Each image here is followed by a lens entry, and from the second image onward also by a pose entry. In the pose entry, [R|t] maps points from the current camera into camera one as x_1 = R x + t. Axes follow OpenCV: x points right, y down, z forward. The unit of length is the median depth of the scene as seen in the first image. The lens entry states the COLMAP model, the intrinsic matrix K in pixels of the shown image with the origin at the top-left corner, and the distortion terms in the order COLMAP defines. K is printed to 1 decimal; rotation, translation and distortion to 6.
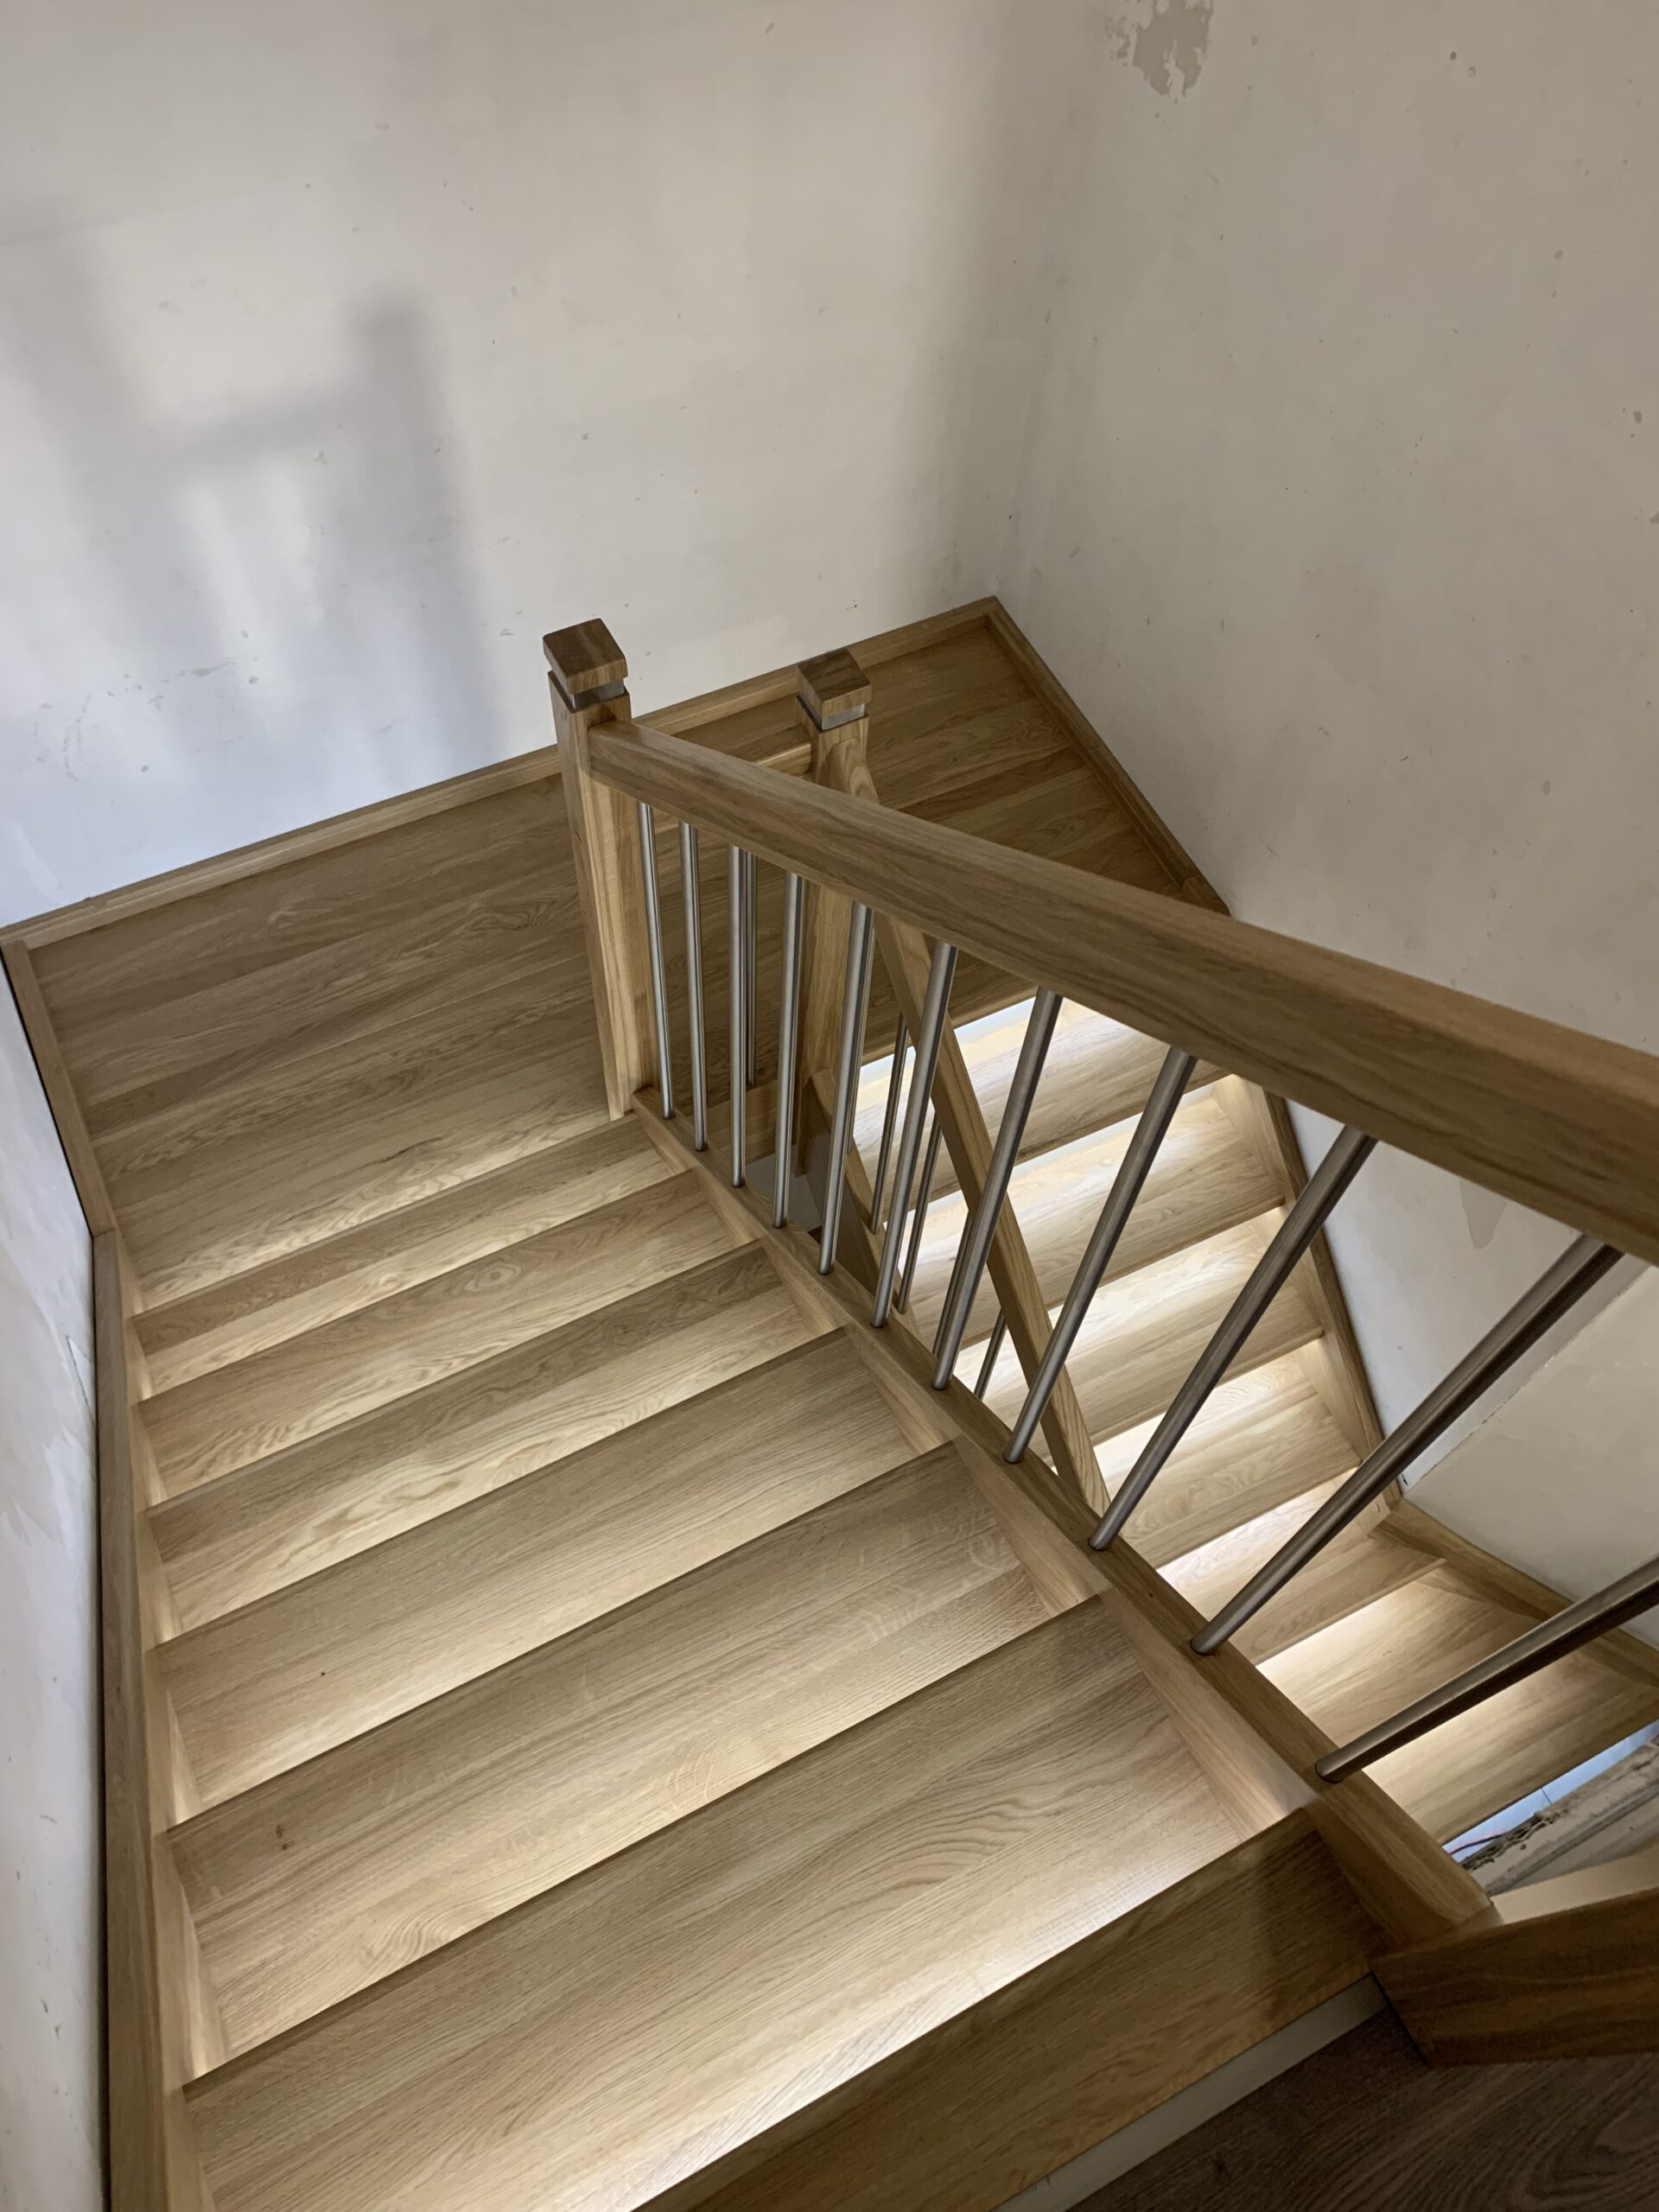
lens RADIAL K [[1691.8, 0, 889.0], [0, 1691.8, 1107.8], [0, 0, 1]] dist [0.051786, -0.067485]
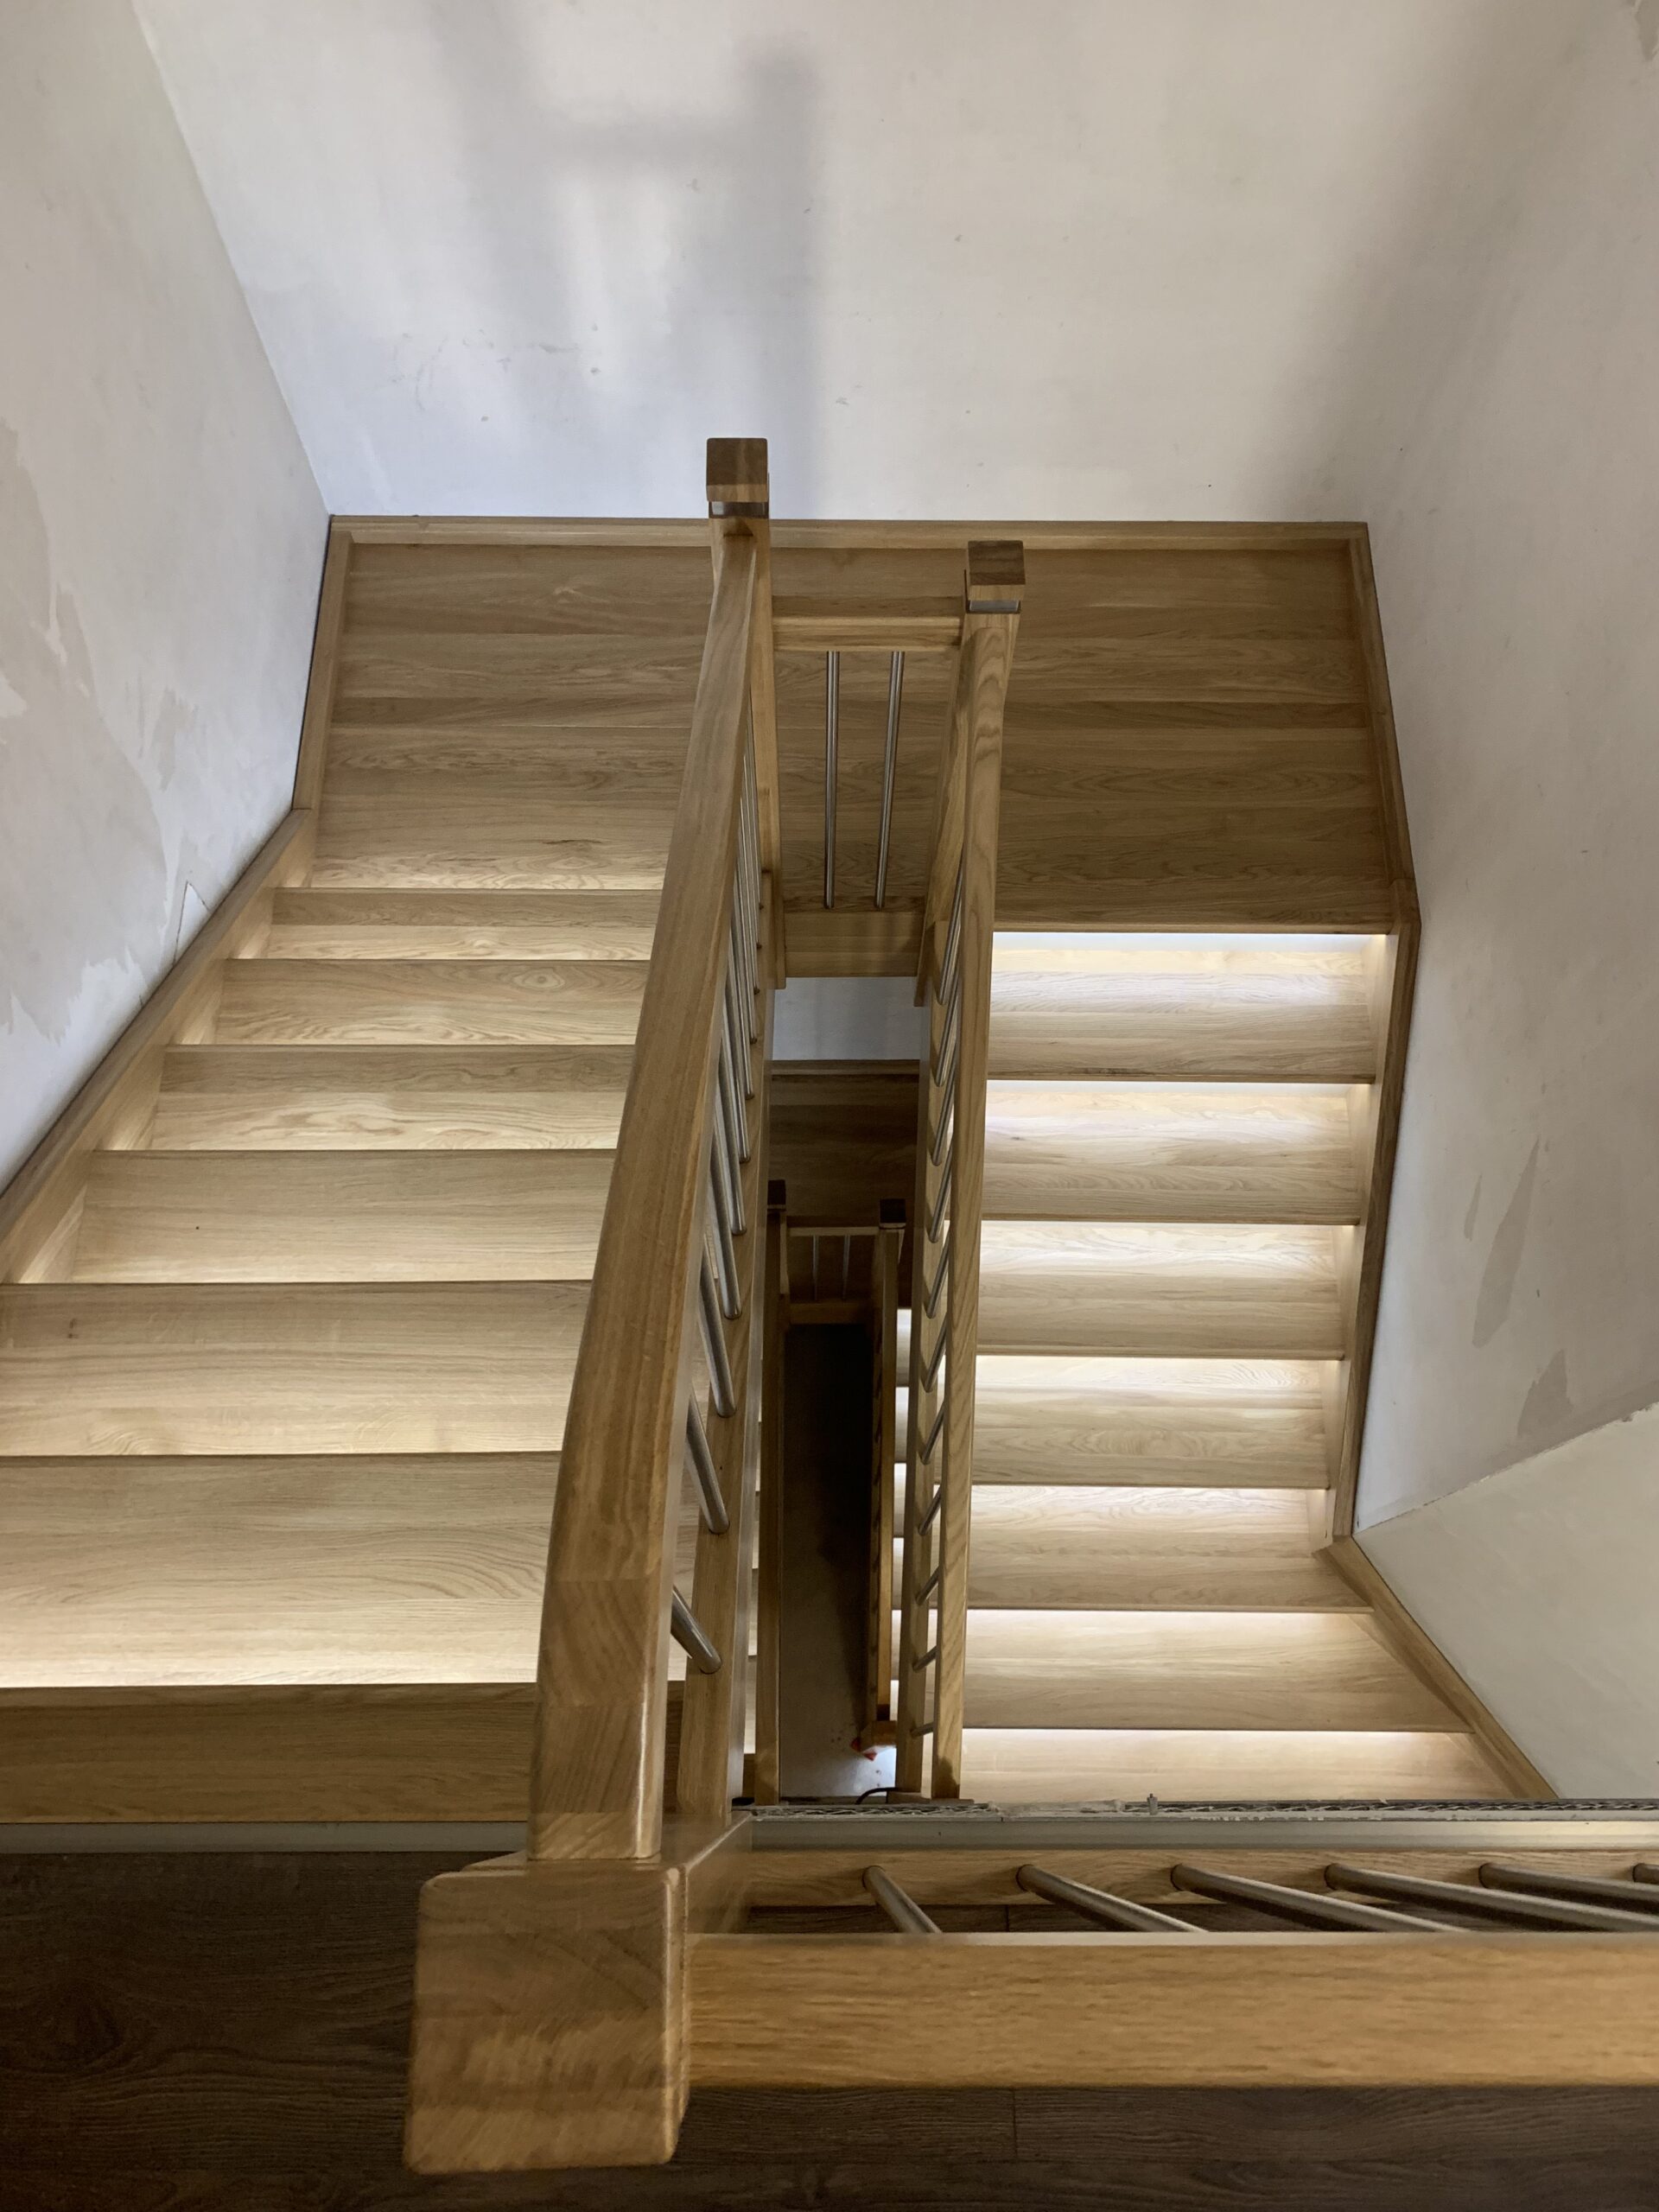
lens RADIAL K [[1681.9, 0, 865.5], [0, 1681.9, 1131.2], [0, 0, 1]] dist [0.072062, -0.117465]
pose [[0.889594, 0.411624, -0.197962, 0.202521], [-0.378619, 0.906983, 0.184472, -0.088990], [0.255481, -0.089153, 0.962695, -0.021021]]
